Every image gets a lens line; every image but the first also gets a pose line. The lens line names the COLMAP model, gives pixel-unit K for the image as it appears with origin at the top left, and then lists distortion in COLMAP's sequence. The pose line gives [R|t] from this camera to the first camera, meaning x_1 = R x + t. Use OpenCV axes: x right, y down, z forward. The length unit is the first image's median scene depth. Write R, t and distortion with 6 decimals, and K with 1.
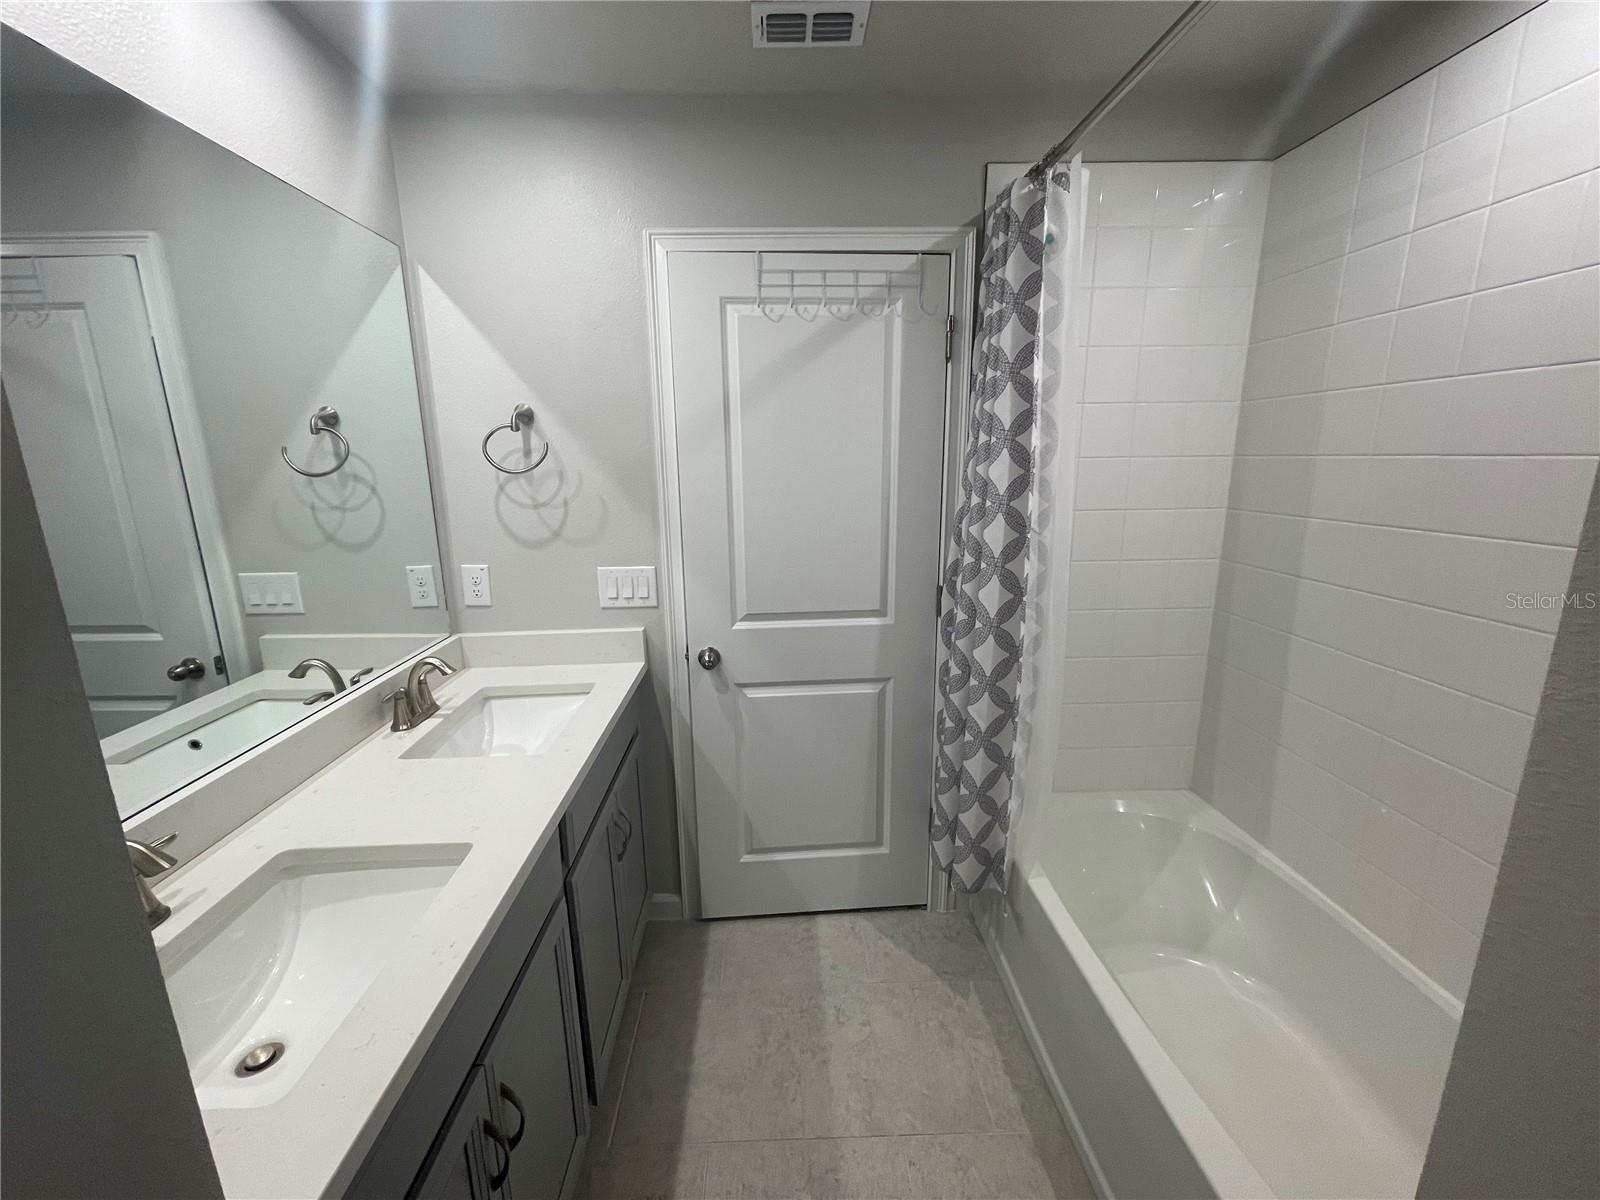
lens RADIAL K [[643.3, 0, 790.2], [0, 643.3, 603.5], [0, 0, 1]] dist [0.002286, -0.002717]
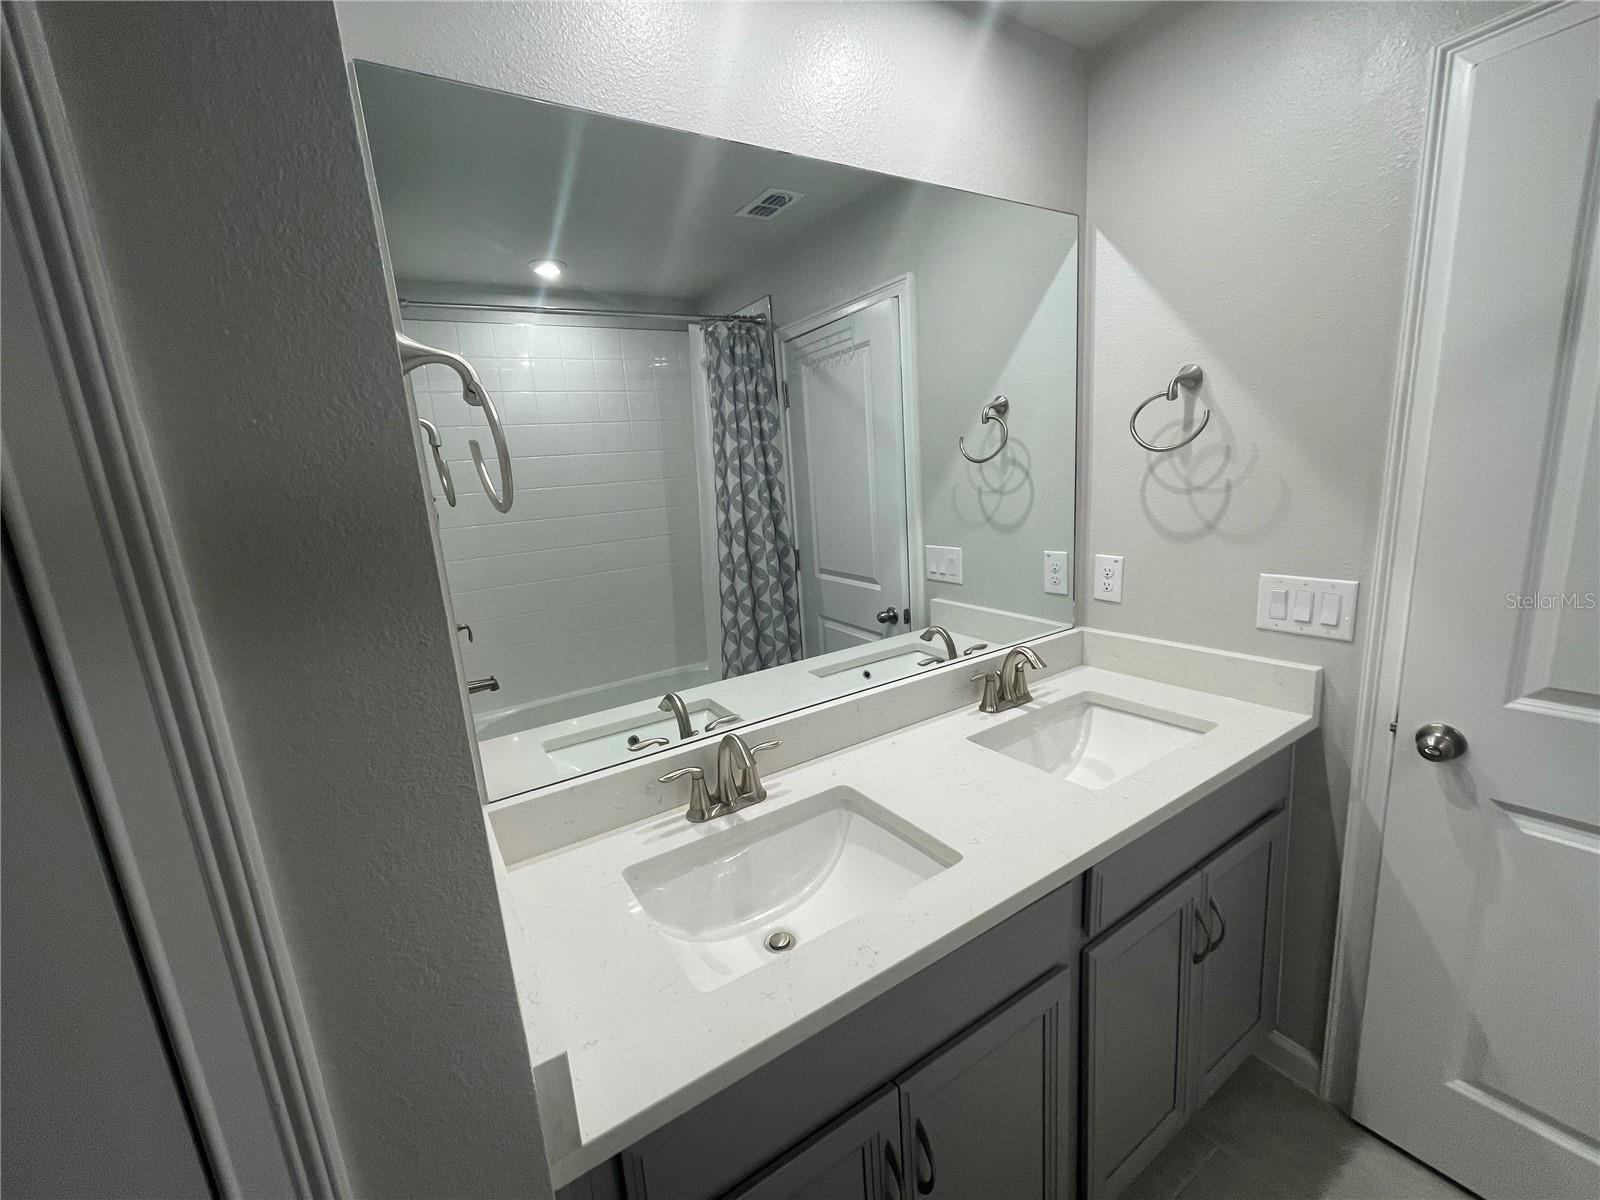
lens RADIAL K [[643.3, 0, 813.9], [0, 643.3, 600.2], [0, 0, 1]] dist [0.002286, -0.002717]
pose [[0.501882, 0.150807, -0.851688, 0.086760], [-0.127518, 0.986824, 0.099591, -0.037889], [0.855485, 0.058623, 0.514499, 0.200079]]
